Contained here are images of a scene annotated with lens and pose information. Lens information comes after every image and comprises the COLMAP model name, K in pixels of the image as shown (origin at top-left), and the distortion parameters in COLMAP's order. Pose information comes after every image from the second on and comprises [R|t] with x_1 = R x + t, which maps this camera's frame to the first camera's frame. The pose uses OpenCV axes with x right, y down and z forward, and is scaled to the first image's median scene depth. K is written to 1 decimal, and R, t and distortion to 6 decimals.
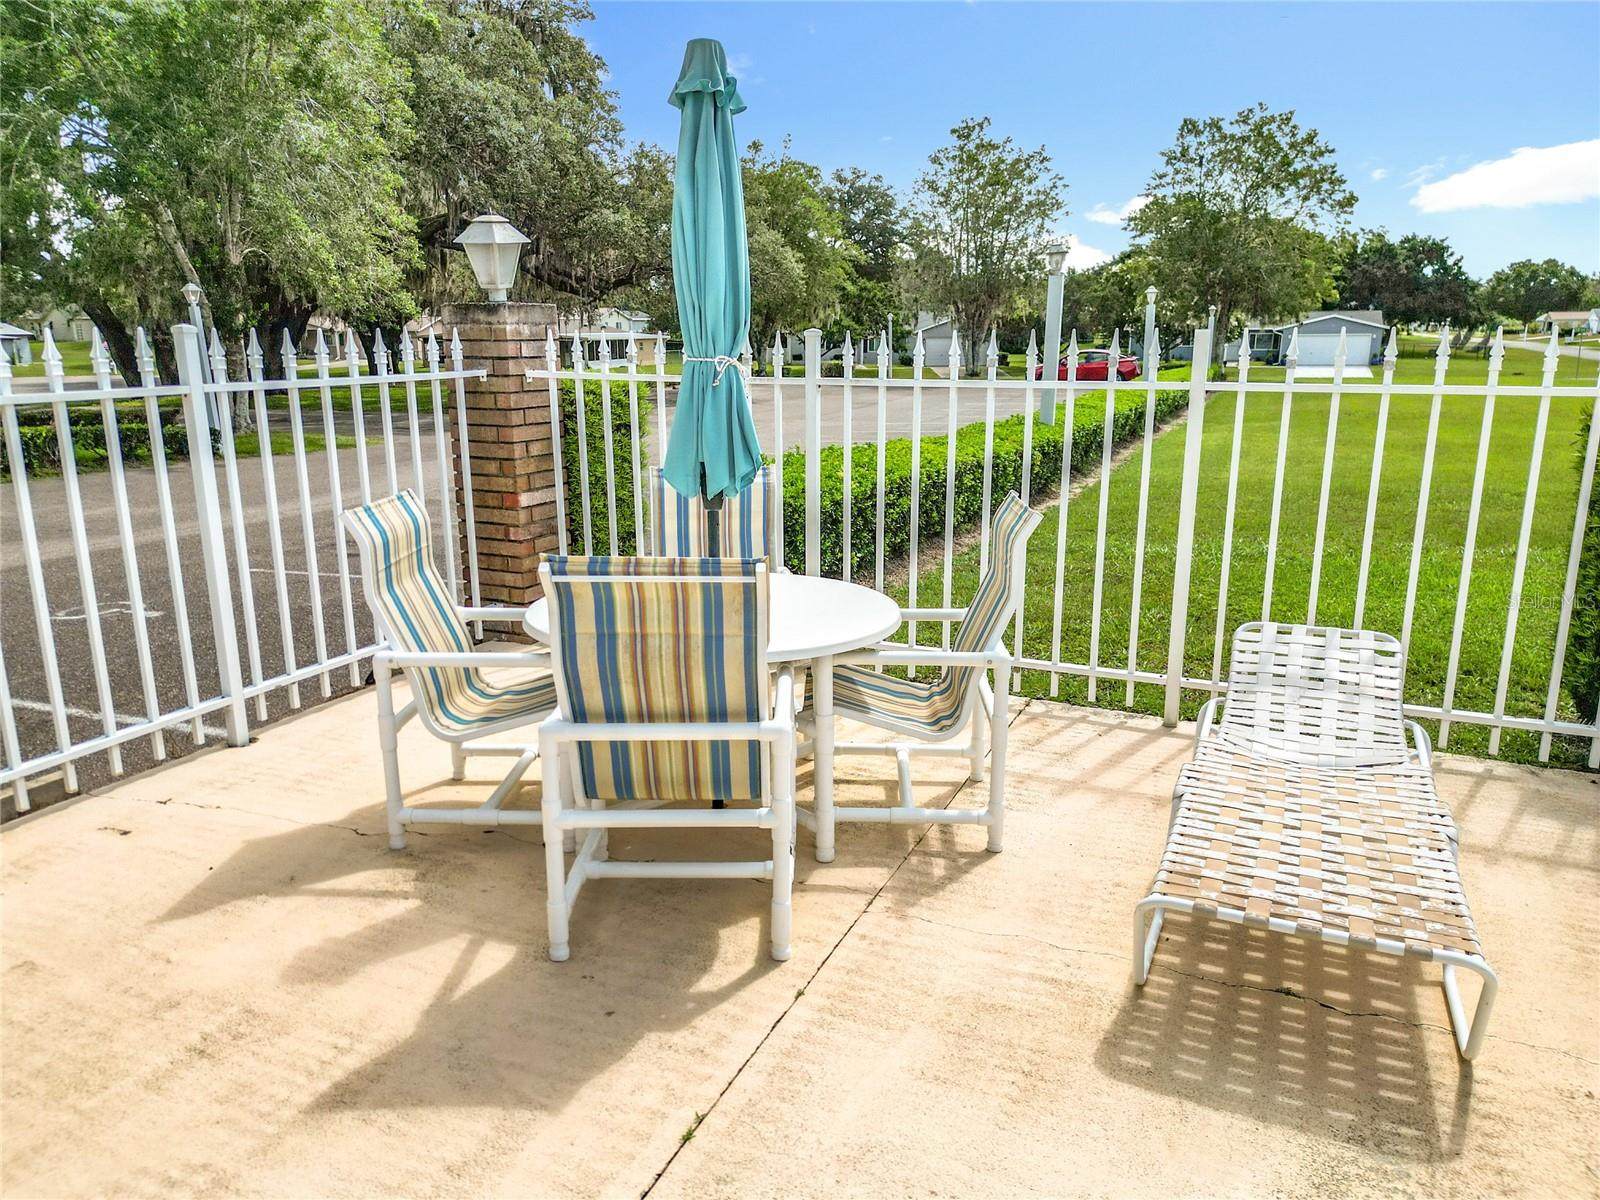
lens RADIAL K [[1065.8, 0, 800.0], [0, 1065.8, 600.0], [0, 0, 1]] dist [0.007960, -0.003920]
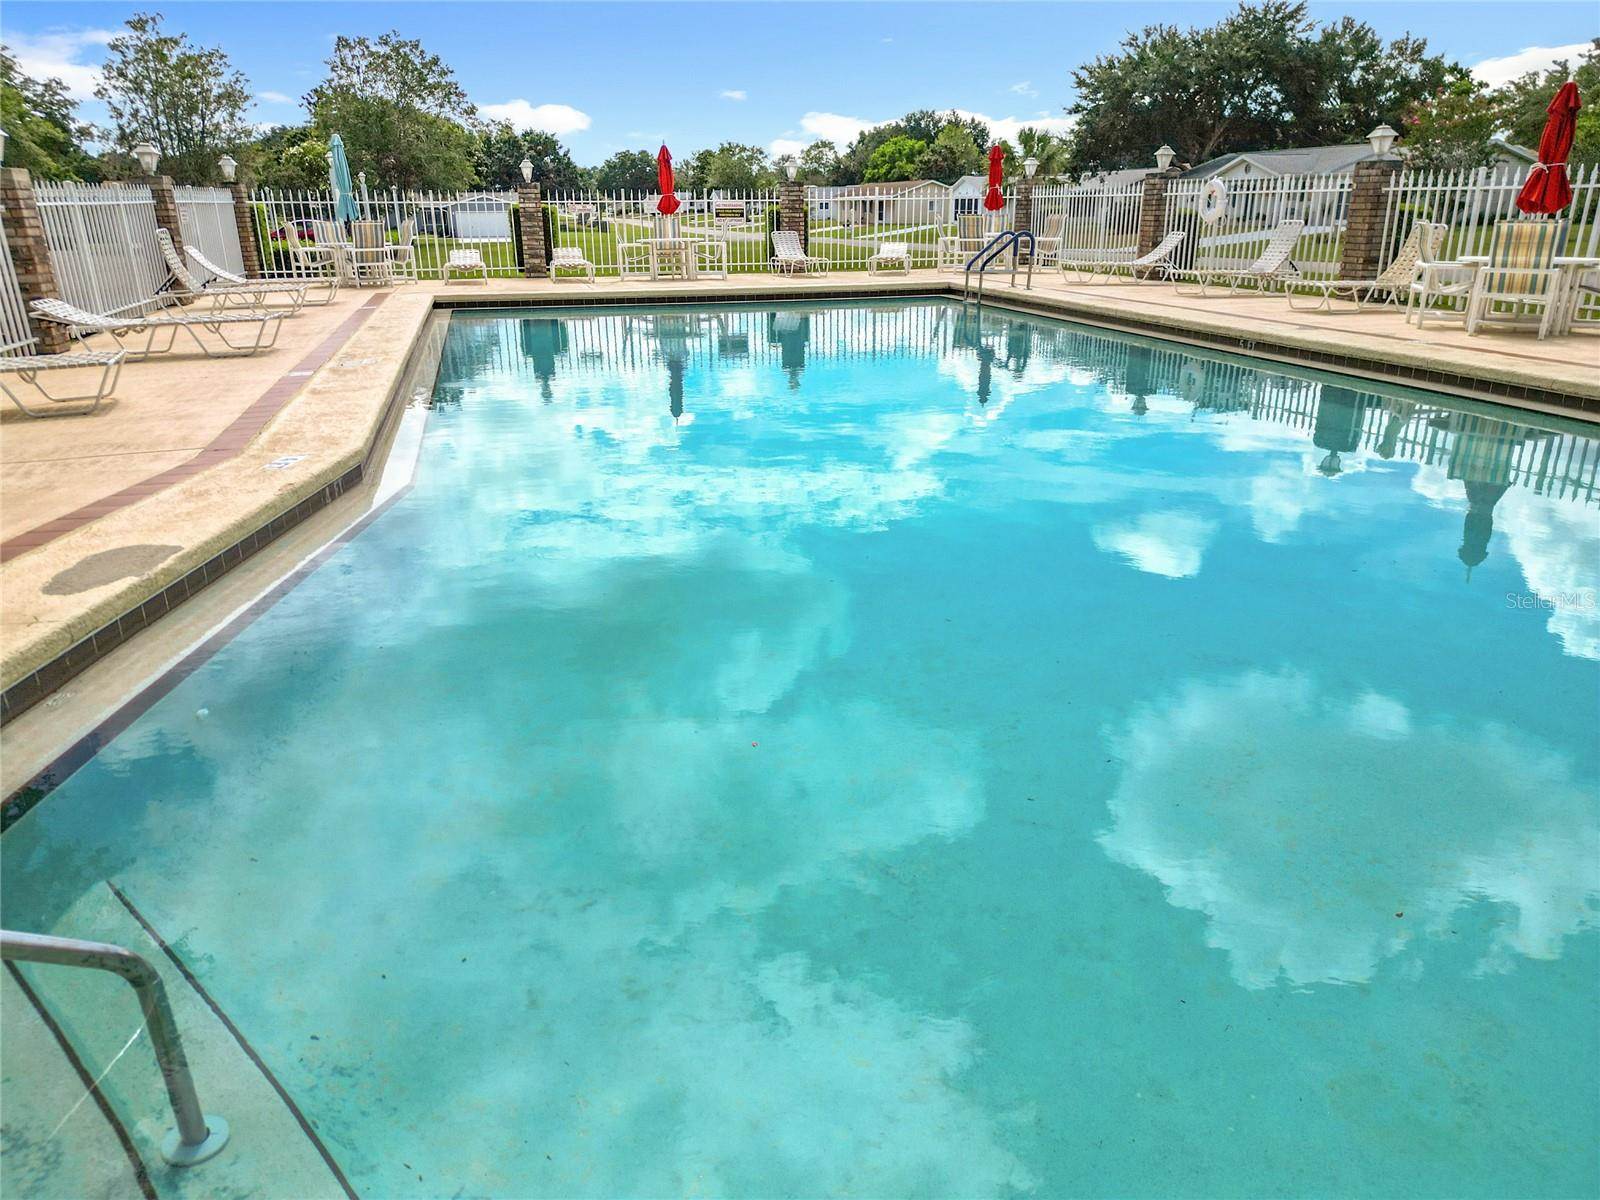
lens RADIAL K [[1065.8, 0, 800.0], [0, 1065.8, 600.0], [0, 0, 1]] dist [0.007960, -0.003920]
pose [[0.755668, -0.225896, 0.614765, -0.160844], [0.162789, 0.973963, 0.157783, 0.097728], [-0.634401, -0.019155, 0.772766, -0.354100]]
